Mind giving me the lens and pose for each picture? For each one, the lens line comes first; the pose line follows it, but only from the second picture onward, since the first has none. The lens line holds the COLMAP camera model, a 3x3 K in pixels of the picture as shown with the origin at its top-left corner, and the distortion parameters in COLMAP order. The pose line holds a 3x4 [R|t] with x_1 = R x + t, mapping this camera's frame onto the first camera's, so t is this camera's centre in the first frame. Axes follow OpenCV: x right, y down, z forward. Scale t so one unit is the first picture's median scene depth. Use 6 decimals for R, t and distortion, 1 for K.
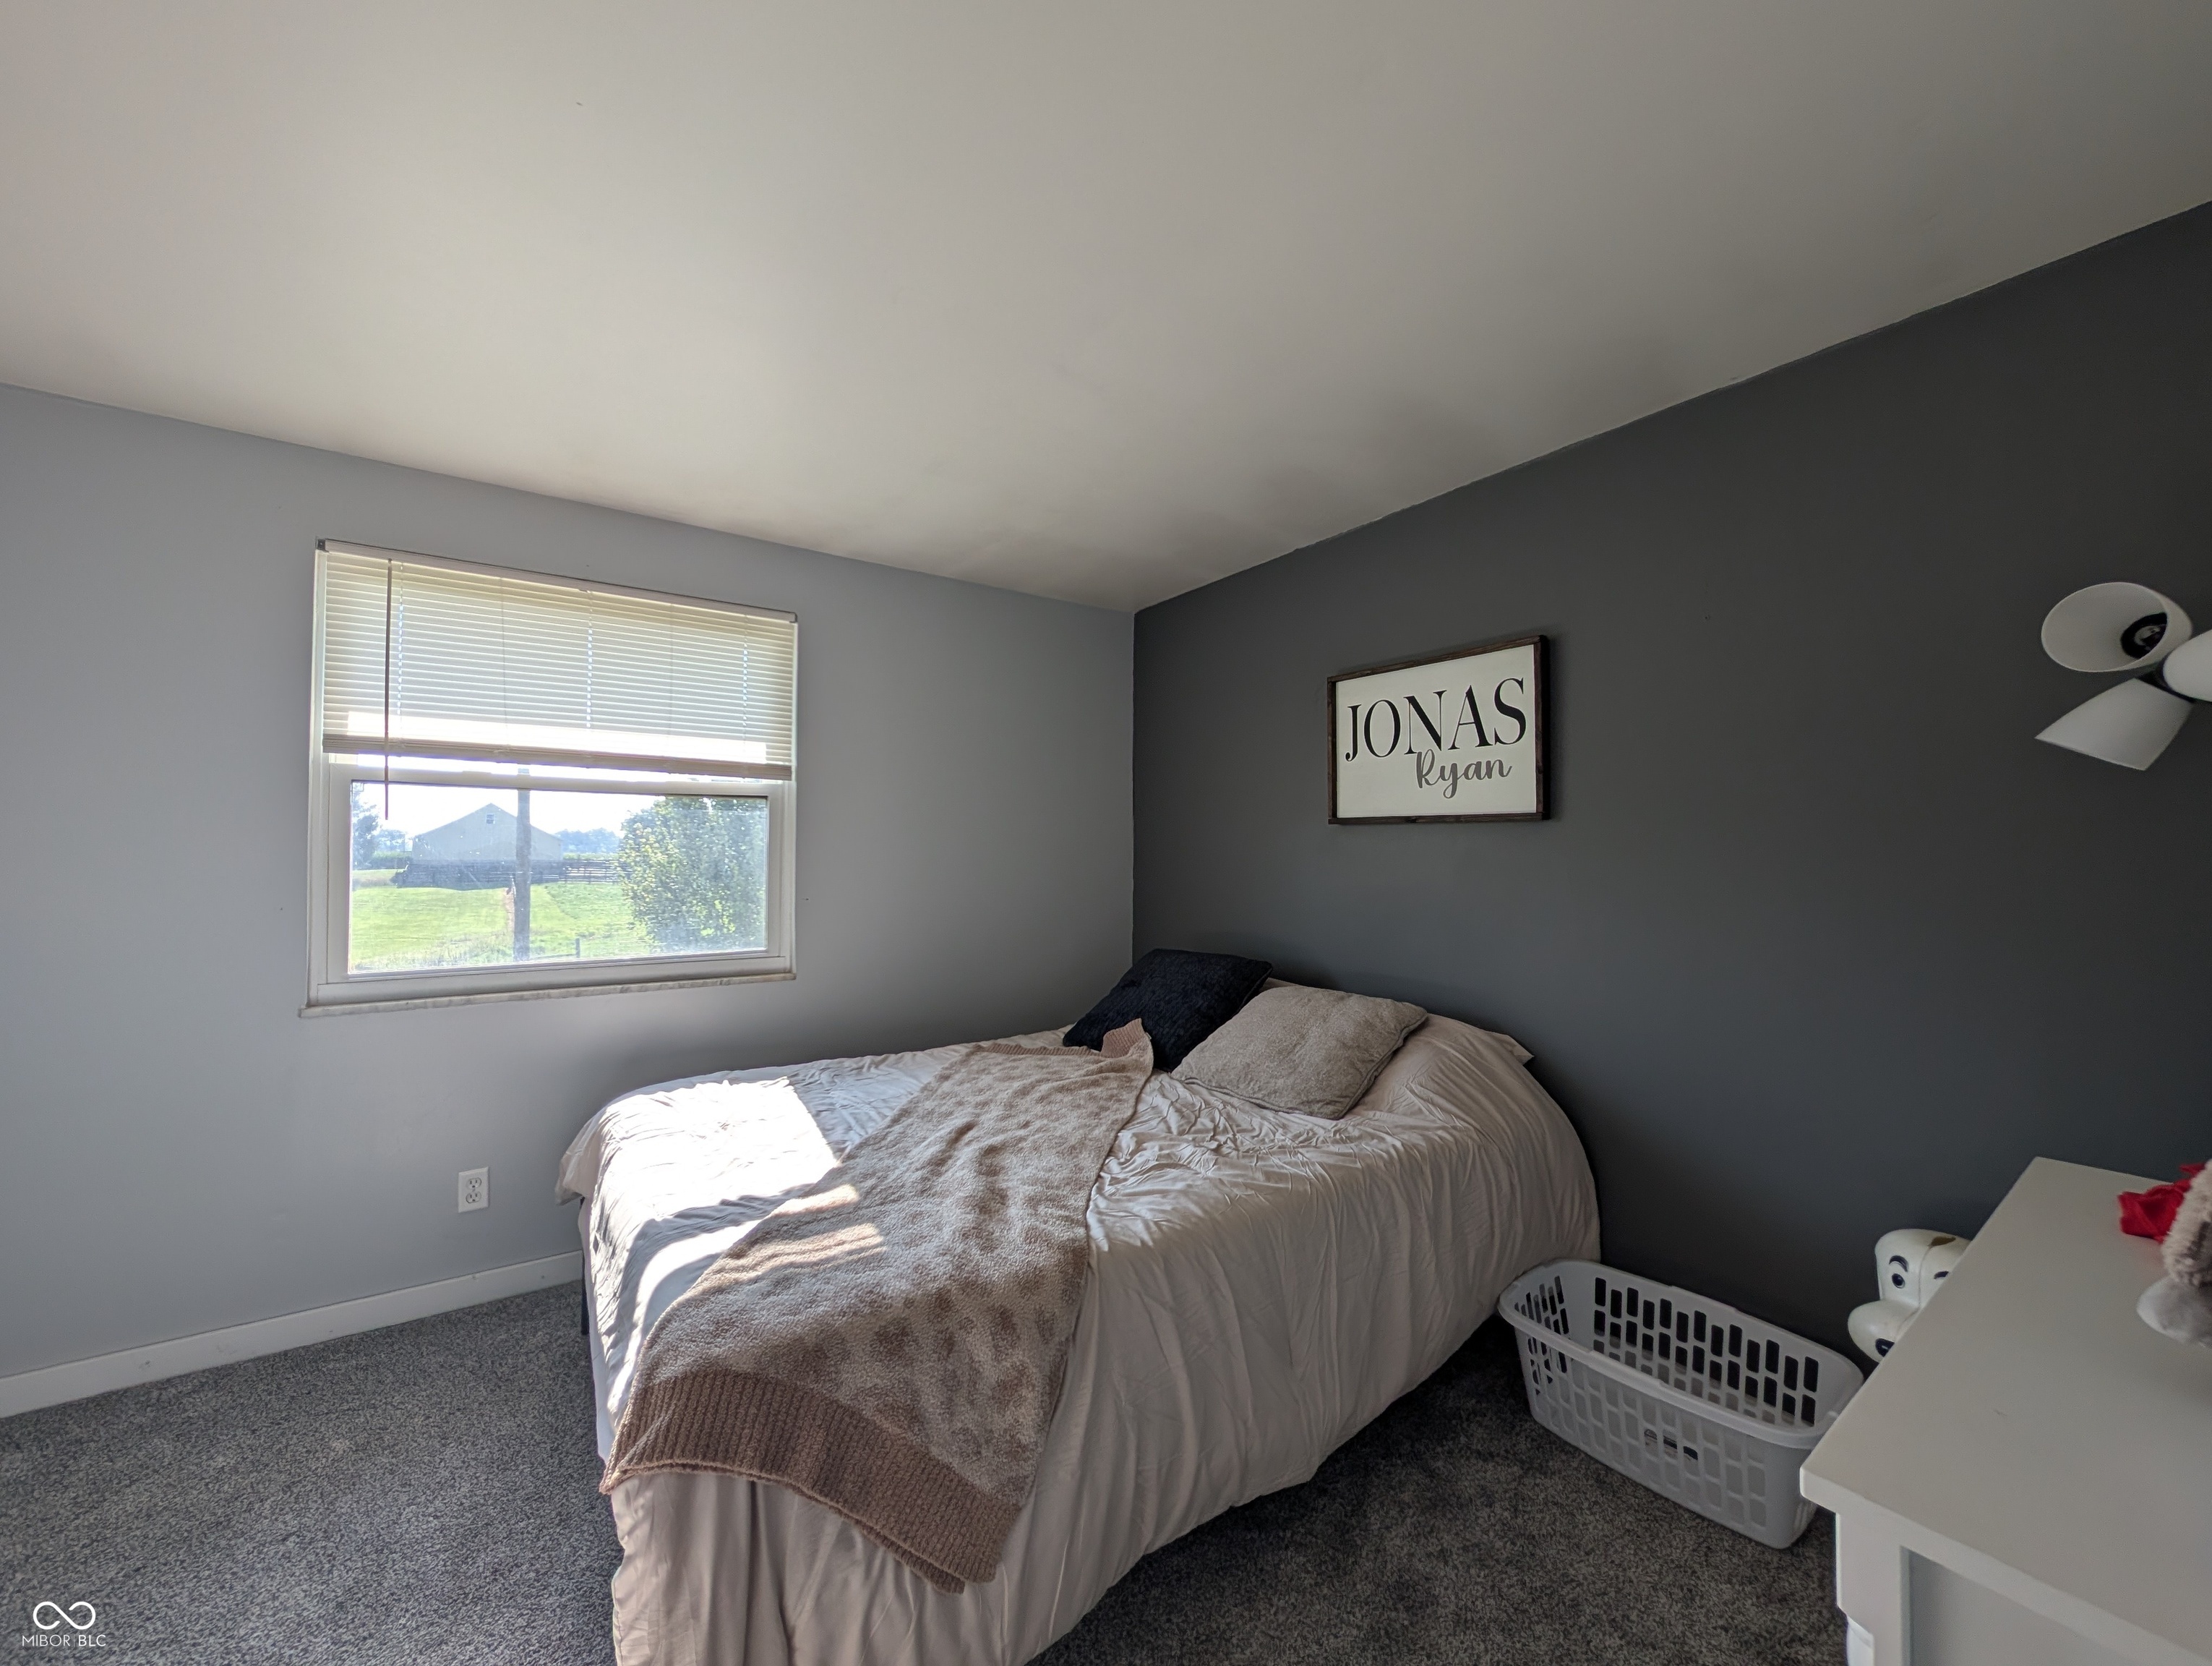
lens RADIAL K [[837.7, 0, 1095.6], [0, 837.7, 838.5], [0, 0, 1]] dist [-0.001490, -0.000026]
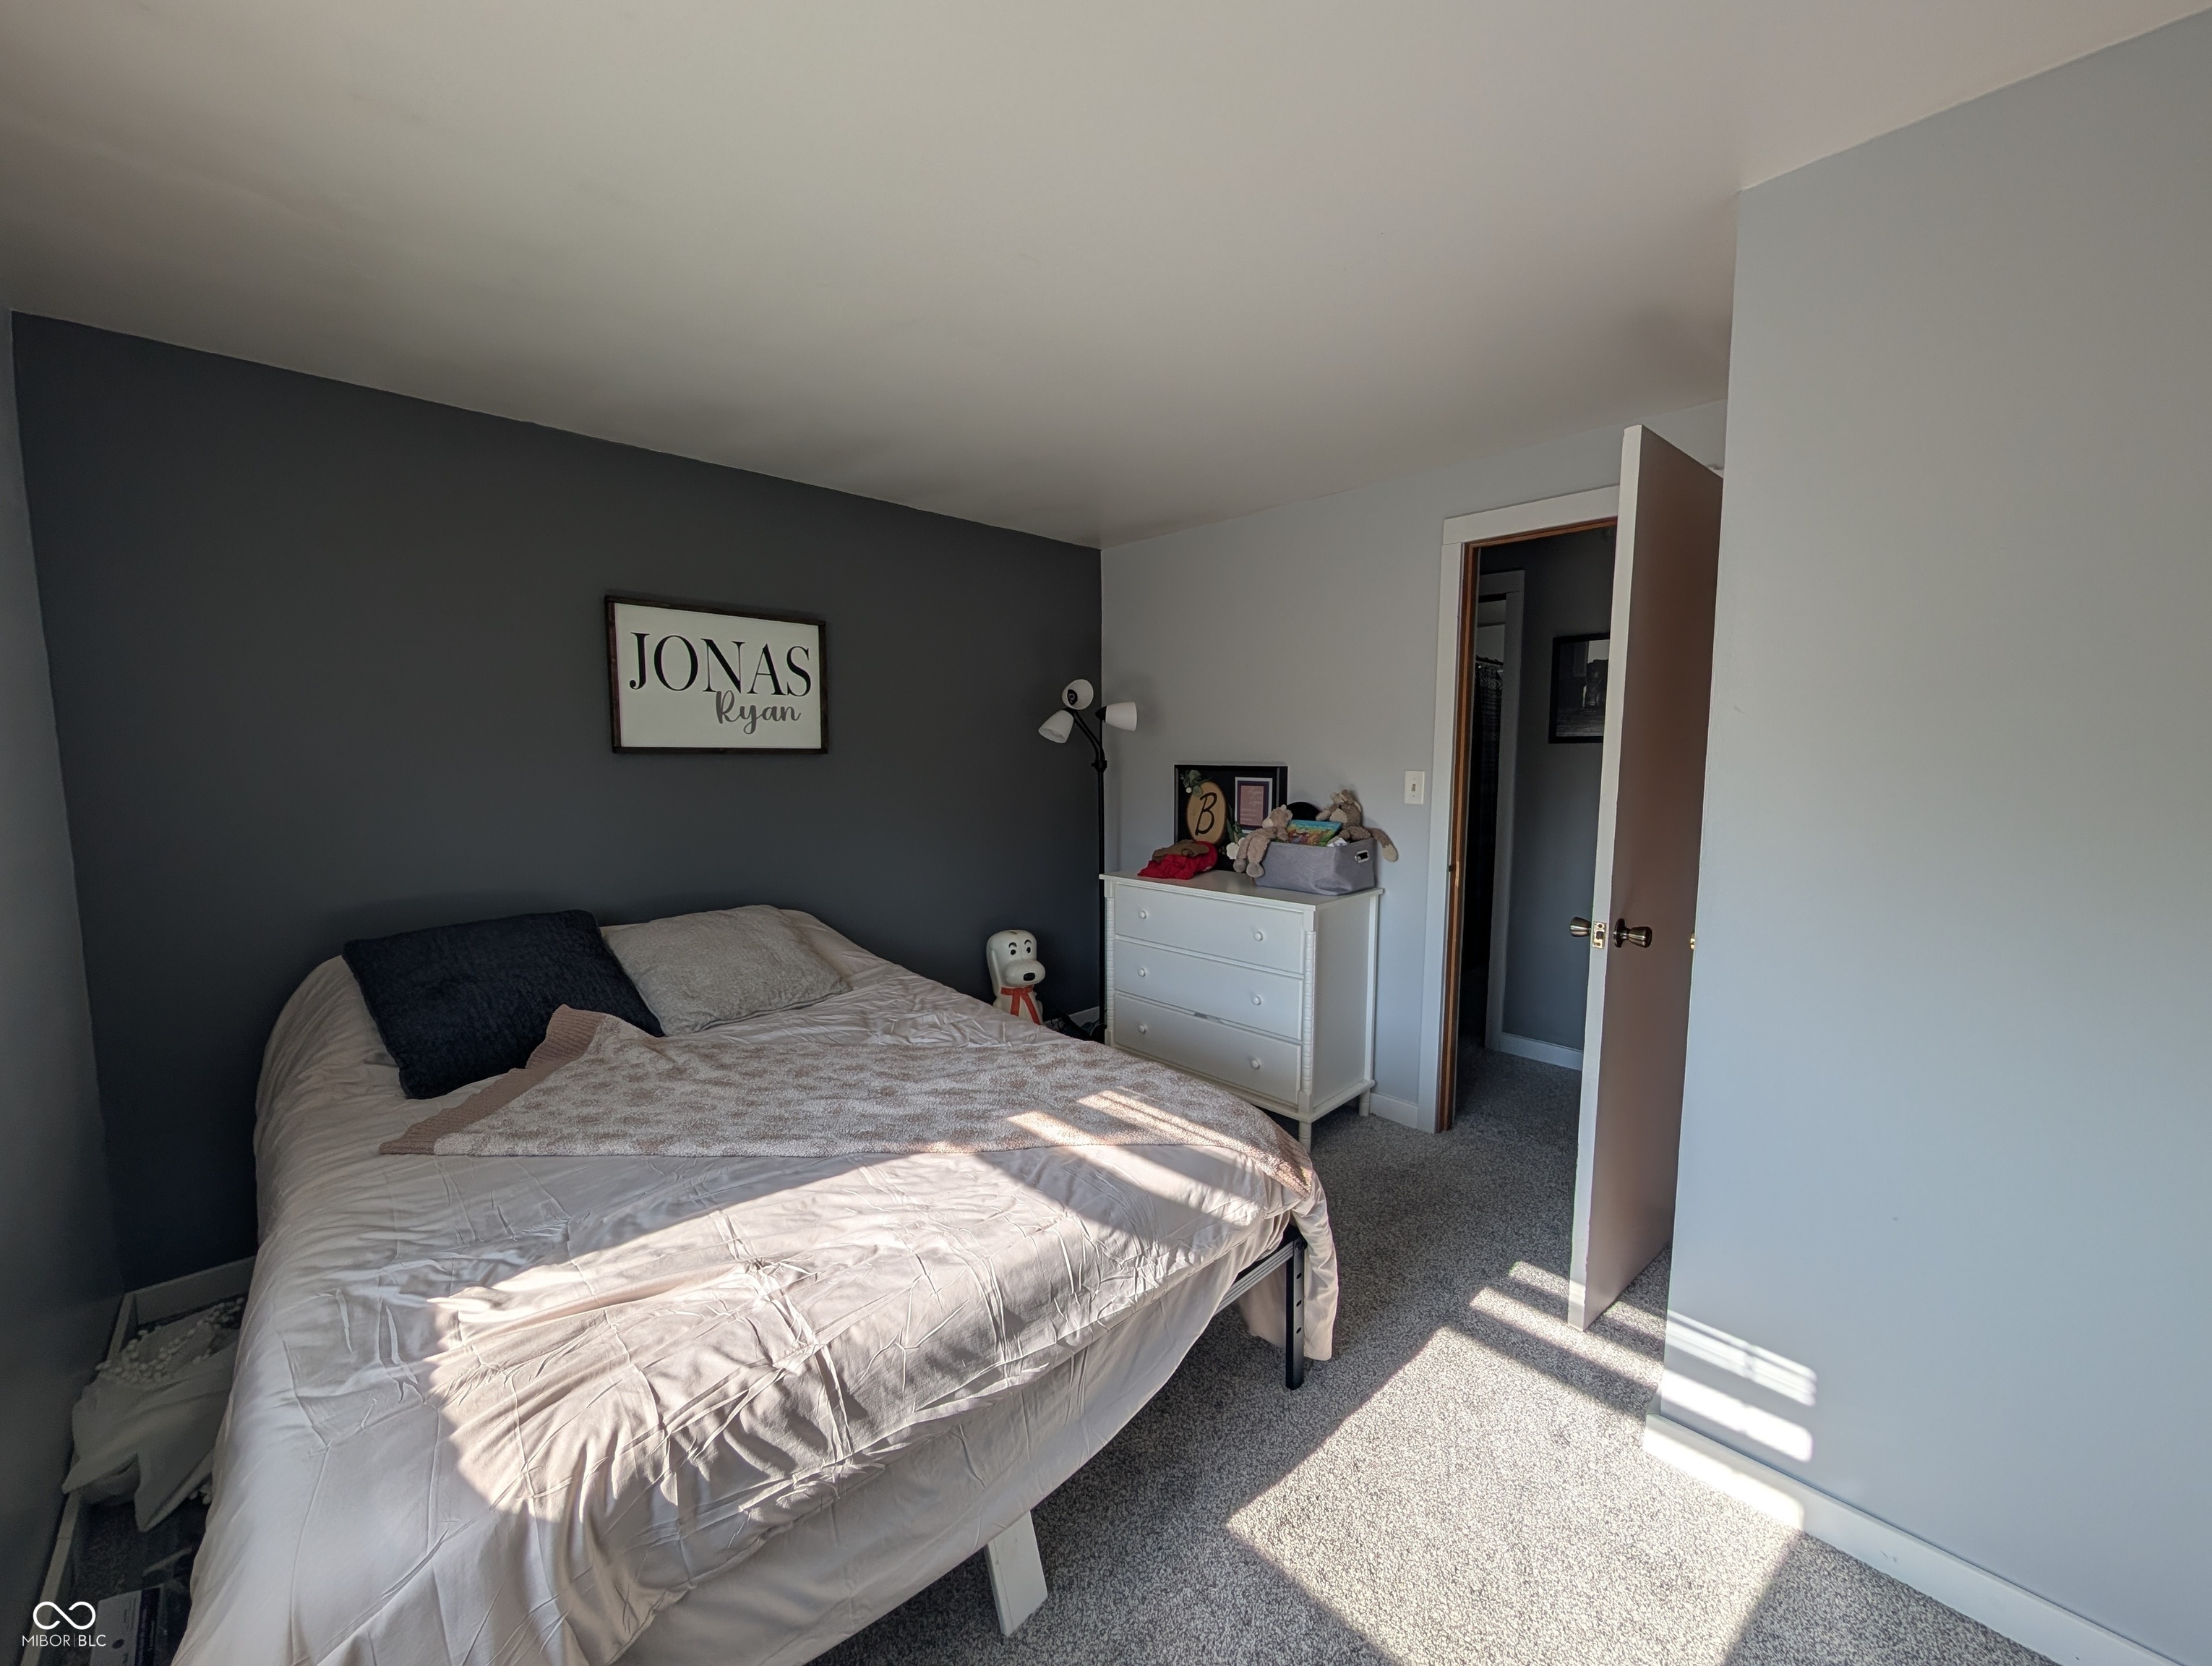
lens RADIAL K [[837.7, 0, 1098.1], [0, 837.7, 830.0], [0, 0, 1]] dist [-0.001490, -0.000026]
pose [[-0.146240, -0.093282, 0.984841, -0.857317], [-0.009255, 0.995630, 0.092930, -0.027340], [-0.989206, 0.004475, -0.146464, 0.684473]]
